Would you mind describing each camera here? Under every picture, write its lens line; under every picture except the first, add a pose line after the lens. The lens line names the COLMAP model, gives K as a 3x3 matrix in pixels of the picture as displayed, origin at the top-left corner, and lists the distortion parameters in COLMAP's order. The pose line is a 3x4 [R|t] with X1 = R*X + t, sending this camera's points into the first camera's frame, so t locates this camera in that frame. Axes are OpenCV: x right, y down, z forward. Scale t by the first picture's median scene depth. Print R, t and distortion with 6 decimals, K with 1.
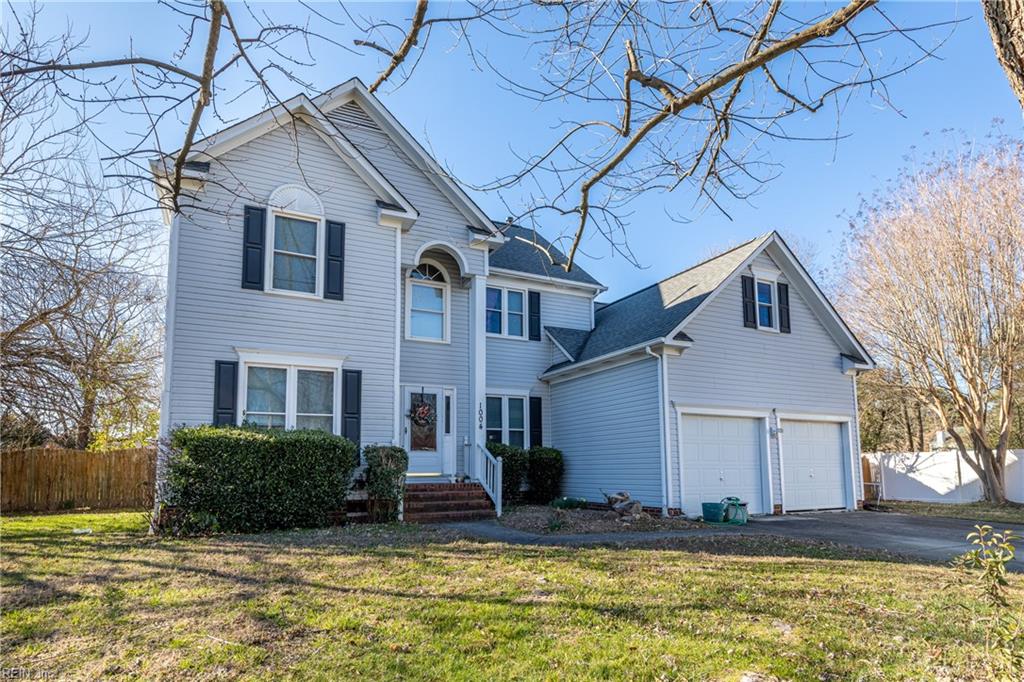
lens RADIAL K [[543.1, 0, 489.6], [0, 543.1, 345.4], [0, 0, 1]] dist [0.001097, 0.001042]
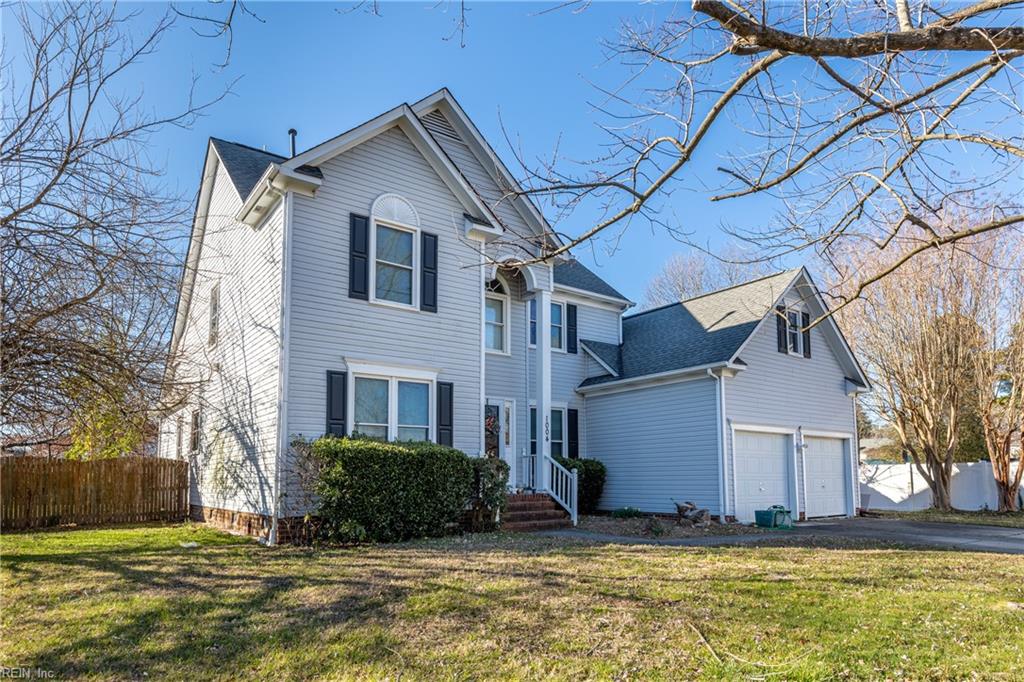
lens RADIAL K [[611.9, 0, 509.8], [0, 611.9, 340.5], [0, 0, 1]] dist [-0.000953, 0.002415]
pose [[0.981357, 0.043111, 0.187294, -0.307180], [-0.043119, 0.999062, -0.004032, -0.028879], [-0.187292, -0.004120, 0.982296, -0.123592]]
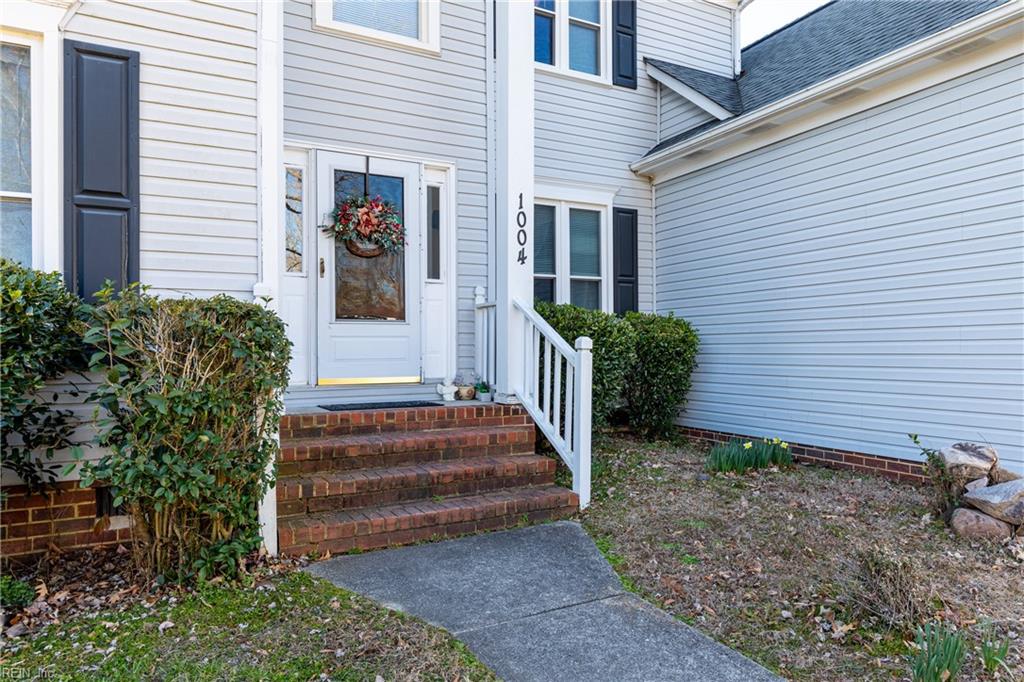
lens RADIAL K [[641.4, 0, 506.3], [0, 641.4, 293.7], [0, 0, 1]] dist [0.004265, -0.000200]
pose [[0.999719, 0.001872, 0.023626, -0.036811], [-0.005154, 0.990188, 0.139646, 0.111376], [-0.023133, -0.139729, 0.989920, 0.551861]]
